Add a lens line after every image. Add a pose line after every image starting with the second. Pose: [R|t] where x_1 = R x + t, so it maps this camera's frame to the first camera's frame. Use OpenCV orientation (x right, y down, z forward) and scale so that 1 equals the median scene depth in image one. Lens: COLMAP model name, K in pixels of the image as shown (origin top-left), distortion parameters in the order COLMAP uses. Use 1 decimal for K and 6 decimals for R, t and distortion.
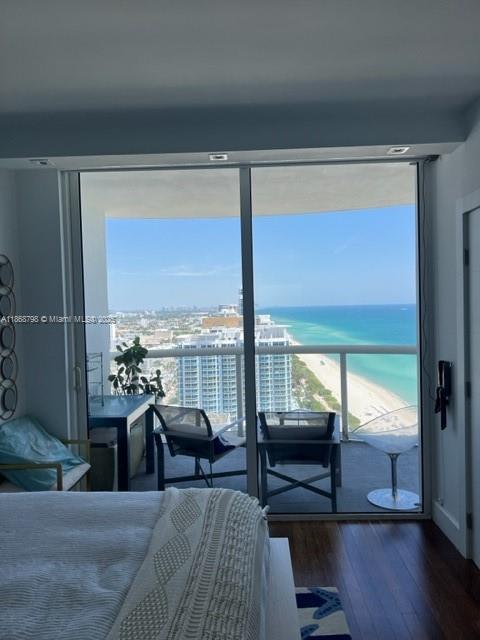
lens RADIAL K [[480.3, 0, 238.2], [0, 480.3, 319.9], [0, 0, 1]] dist [0.055475, -0.059766]
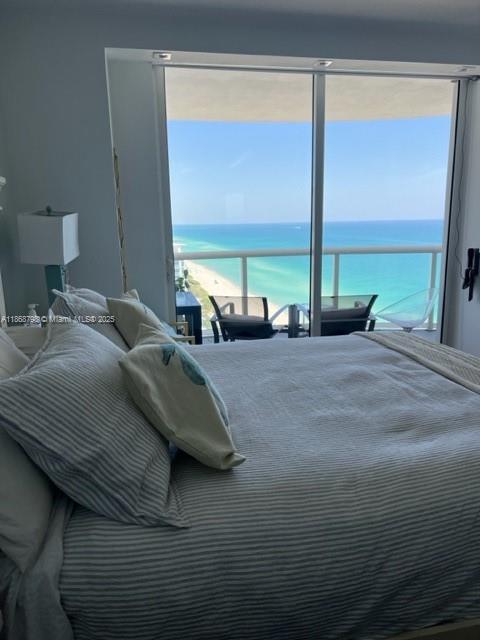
lens RADIAL K [[480.3, 0, 239.9], [0, 480.3, 320.7], [0, 0, 1]] dist [0.055475, -0.059766]
pose [[0.973882, -0.037625, 0.223915, -0.411997], [-0.000214, 0.986022, 0.166615, 0.052427], [-0.227054, -0.162312, 0.960261, -0.109119]]
